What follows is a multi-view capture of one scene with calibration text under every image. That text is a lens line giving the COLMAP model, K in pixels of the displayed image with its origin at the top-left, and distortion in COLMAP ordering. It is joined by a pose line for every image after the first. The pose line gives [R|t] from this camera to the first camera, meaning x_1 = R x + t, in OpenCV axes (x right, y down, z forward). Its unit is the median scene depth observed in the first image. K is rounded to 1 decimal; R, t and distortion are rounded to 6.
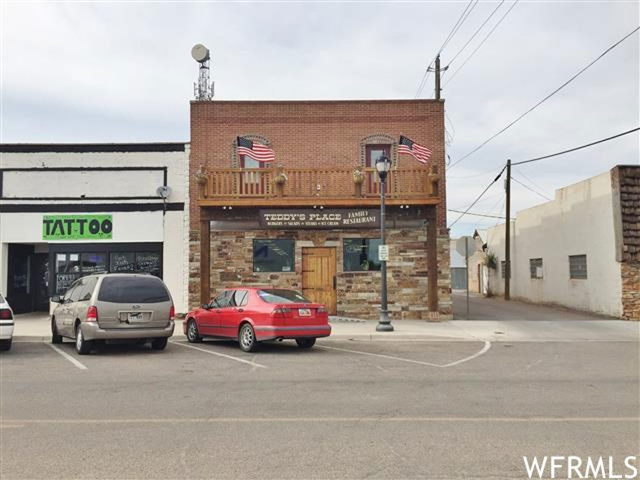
lens RADIAL K [[548.8, 0, 318.0], [0, 548.8, 242.7], [0, 0, 1]] dist [0.062991, 0.004381]
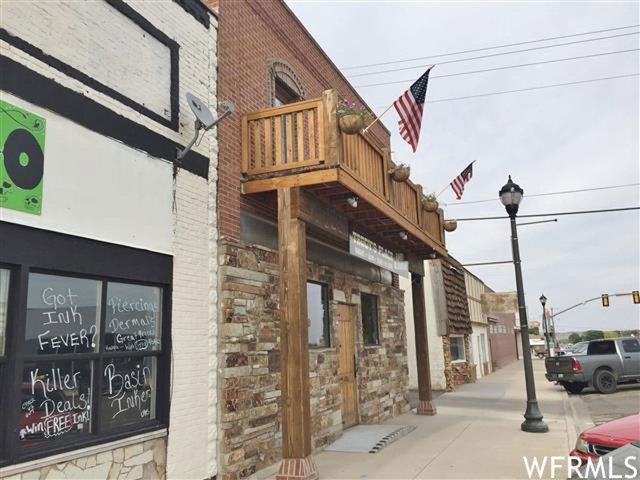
lens RADIAL K [[548.8, 0, 318.8], [0, 548.8, 243.3], [0, 0, 1]] dist [0.062991, 0.004381]
pose [[0.403077, 0.162309, 0.900658, -0.539075], [-0.020734, 0.985514, -0.168322, 0.043043], [-0.914931, 0.049173, 0.400603, 0.794374]]
